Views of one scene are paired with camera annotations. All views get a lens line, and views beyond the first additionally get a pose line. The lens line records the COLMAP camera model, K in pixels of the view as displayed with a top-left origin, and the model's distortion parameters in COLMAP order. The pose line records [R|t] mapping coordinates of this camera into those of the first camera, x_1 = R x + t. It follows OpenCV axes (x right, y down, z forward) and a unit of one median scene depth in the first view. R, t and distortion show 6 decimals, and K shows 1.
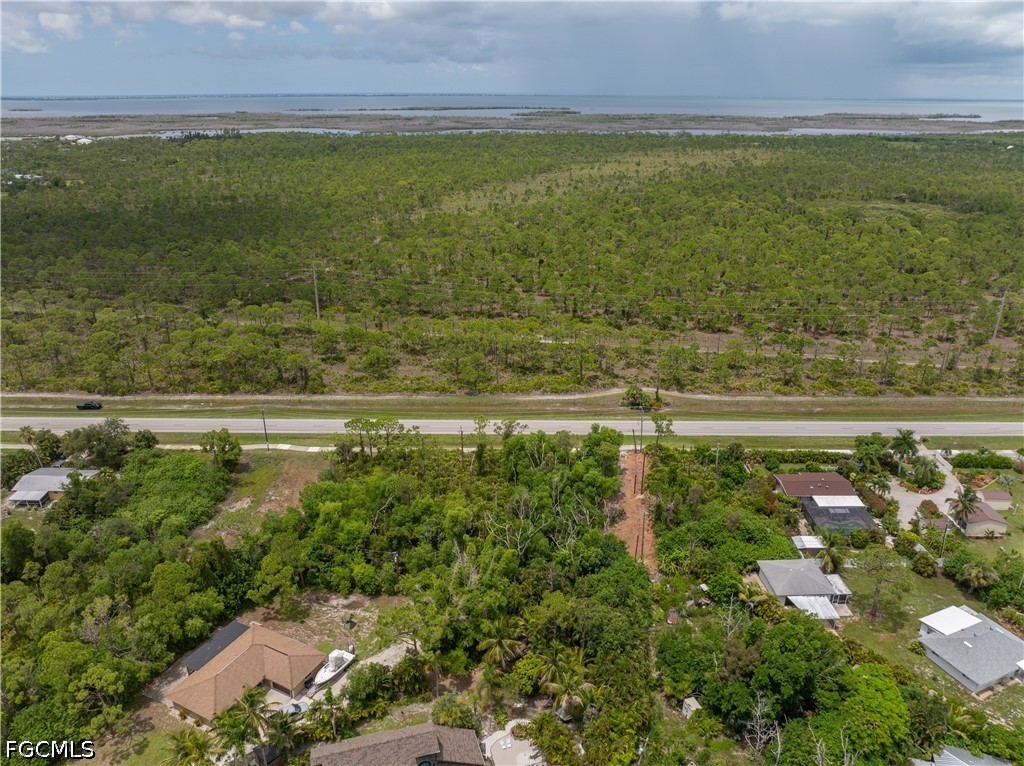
lens RADIAL K [[722.8, 0, 511.1], [0, 722.8, 375.4], [0, 0, 1]] dist [-0.054174, 0.025794]
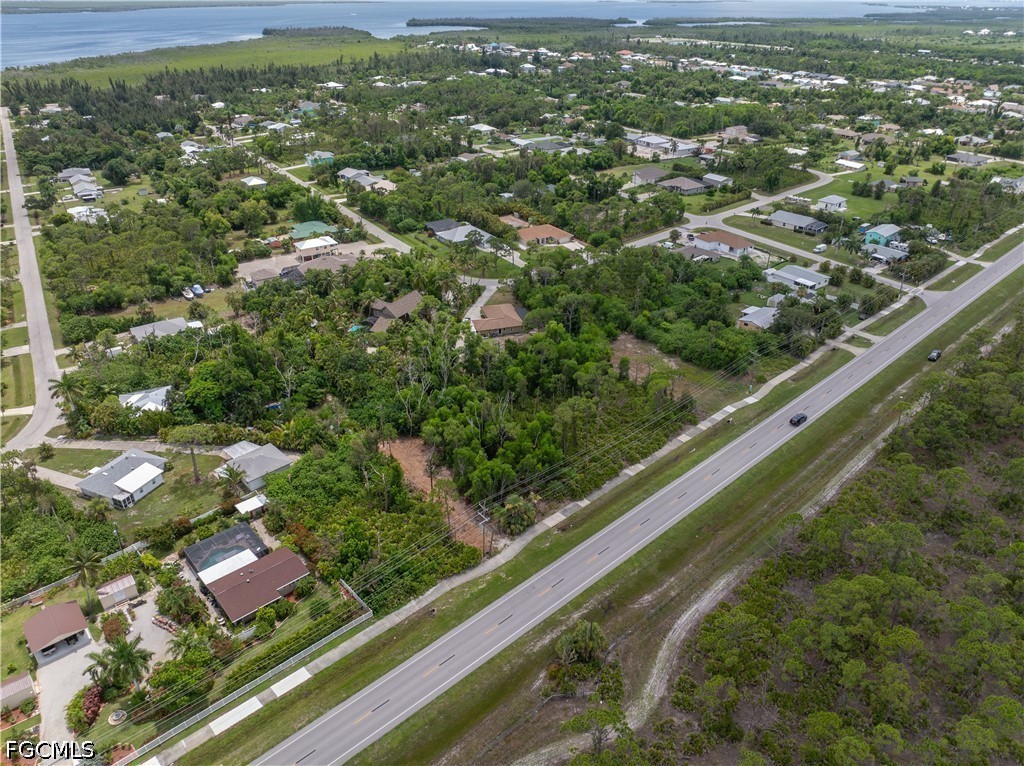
lens RADIAL K [[722.8, 0, 515.1], [0, 722.8, 382.6], [0, 0, 1]] dist [-0.054174, 0.025794]
pose [[-0.730890, 0.324415, -0.600463, 0.588502], [-0.260899, 0.680175, 0.685050, -0.582317], [0.630660, 0.657356, -0.412494, 1.297390]]
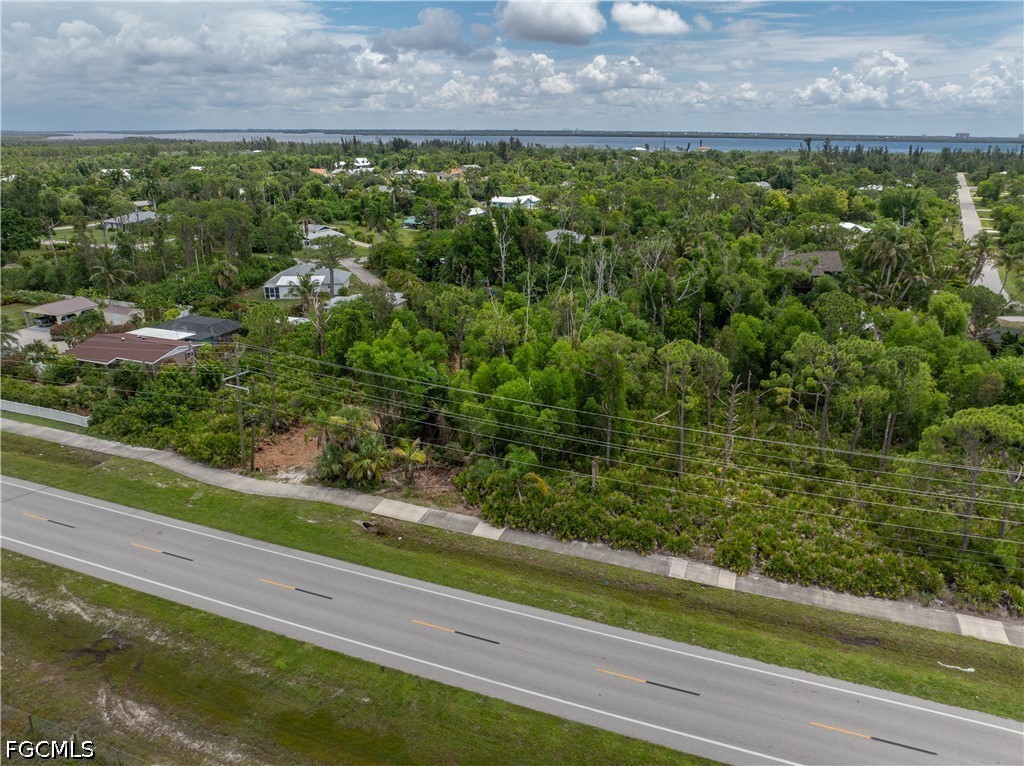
lens RADIAL K [[722.8, 0, 509.9], [0, 722.8, 384.7], [0, 0, 1]] dist [-0.054174, 0.025794]
pose [[-0.935348, -0.127294, 0.330032, -0.081160], [0.122578, 0.758556, 0.639975, -0.167914], [-0.331813, 0.639054, -0.693910, 1.275321]]
